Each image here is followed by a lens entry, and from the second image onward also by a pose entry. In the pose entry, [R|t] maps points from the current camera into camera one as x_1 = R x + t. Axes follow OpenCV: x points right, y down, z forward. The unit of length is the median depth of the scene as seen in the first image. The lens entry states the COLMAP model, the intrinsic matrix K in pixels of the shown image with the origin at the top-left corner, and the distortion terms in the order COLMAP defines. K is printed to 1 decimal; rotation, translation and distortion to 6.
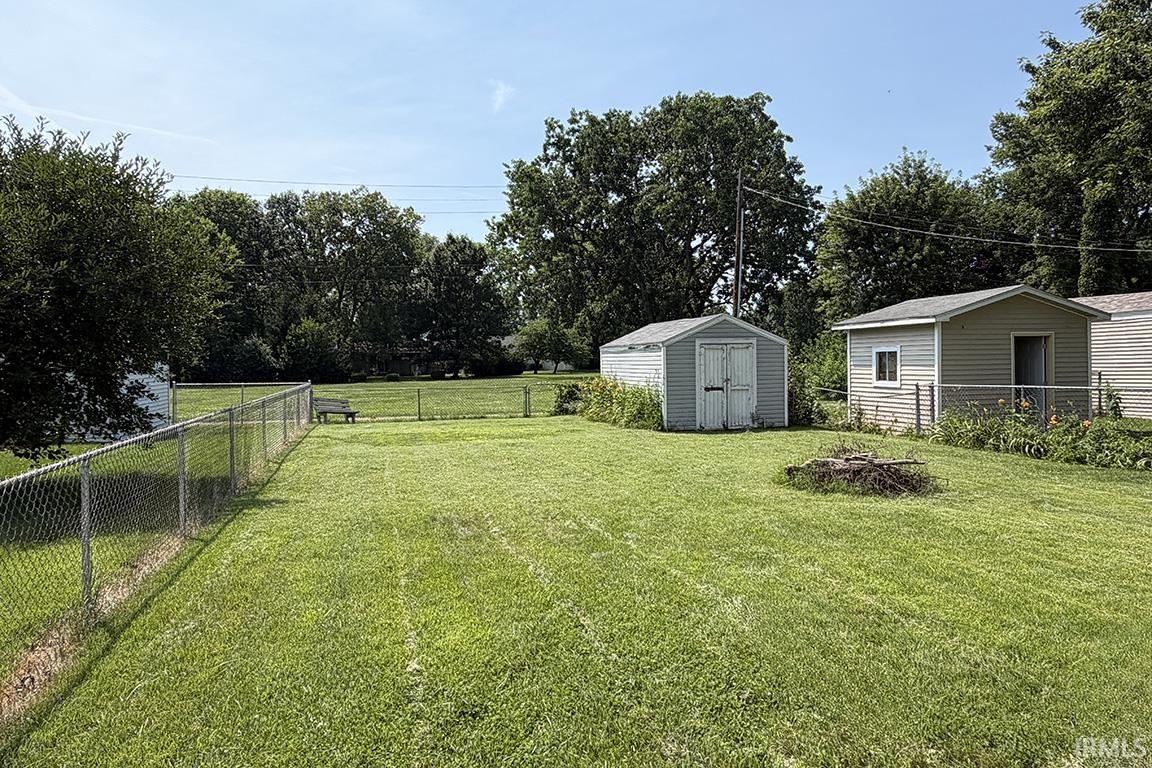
lens RADIAL K [[748.1, 0, 572.8], [0, 748.1, 384.0], [0, 0, 1]] dist [0.005610, 0.002567]
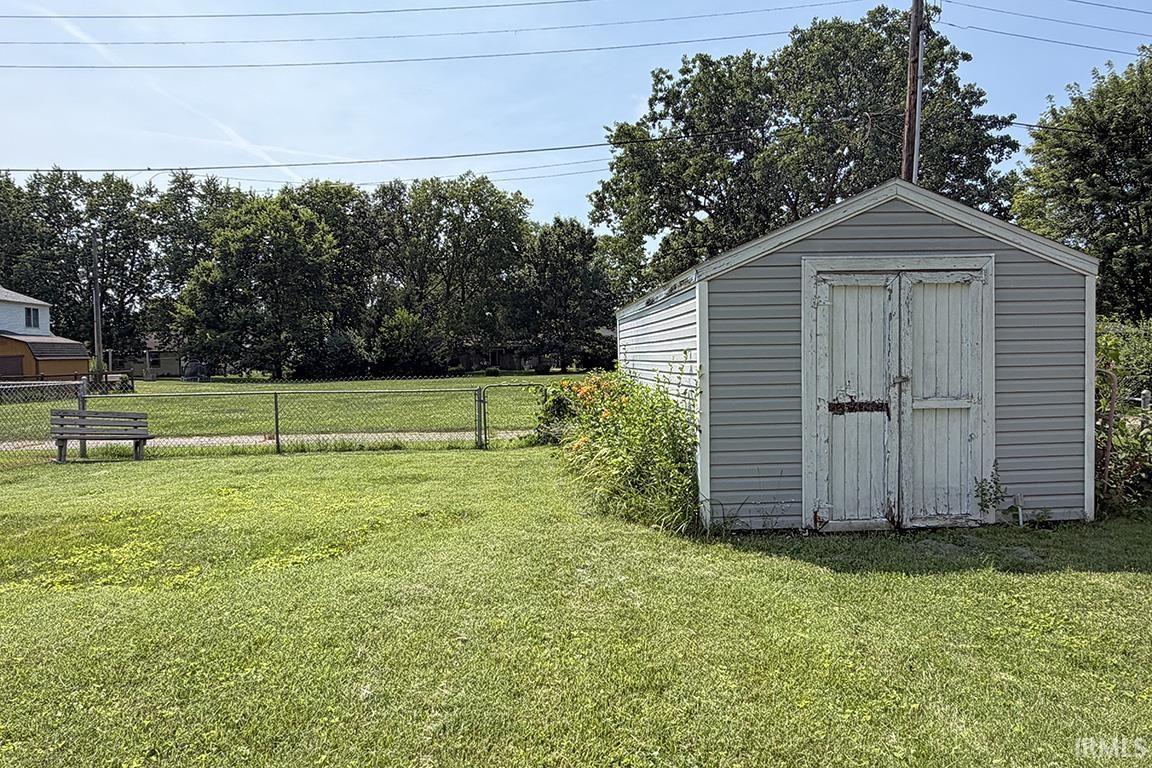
lens RADIAL K [[696.6, 0, 578.8], [0, 696.6, 386.0], [0, 0, 1]] dist [-0.000071, 0.000787]
pose [[0.981099, 0.004960, -0.193442, 0.036606], [-0.002726, 0.999927, 0.011810, -0.001794], [0.193486, -0.011059, 0.981041, 0.194701]]
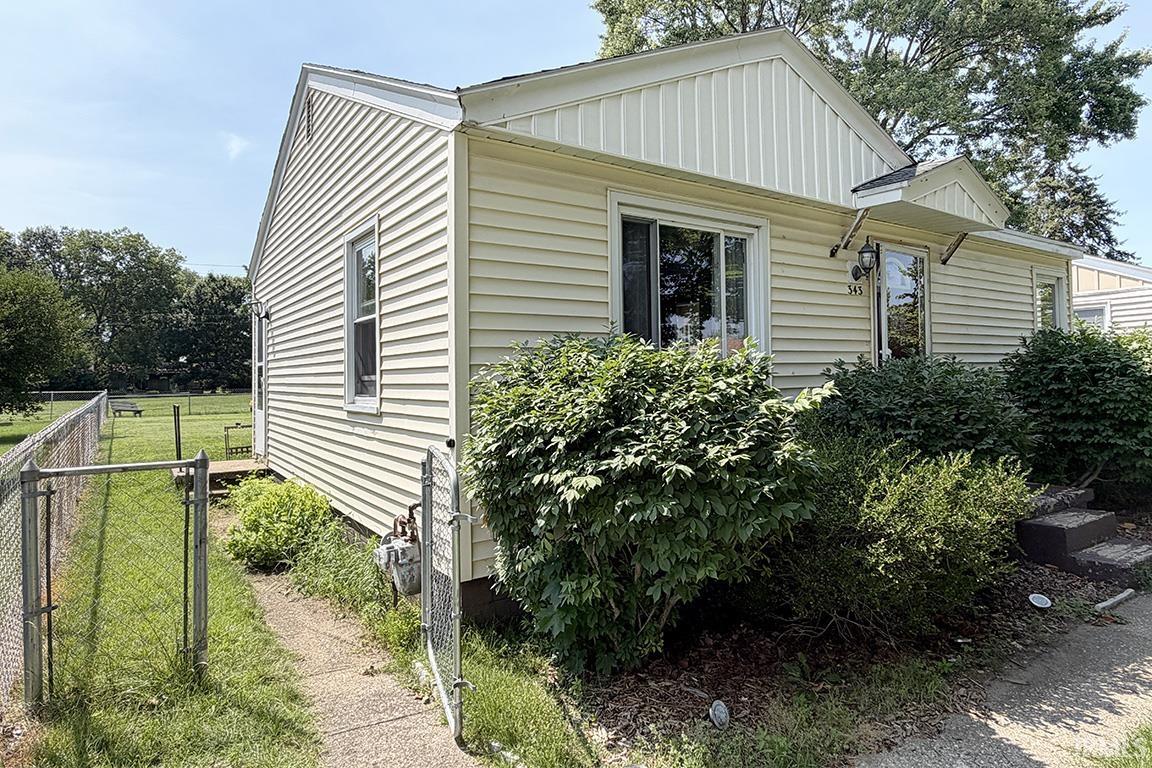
lens RADIAL K [[642.0, 0, 575.2], [0, 642.0, 361.3], [0, 0, 1]] dist [0.000725, -0.001431]
pose [[0.936248, 0.009092, 0.351223, 0.026070], [0.012713, 0.998134, -0.059728, 0.009032], [-0.351110, 0.060386, 0.934385, -0.182920]]
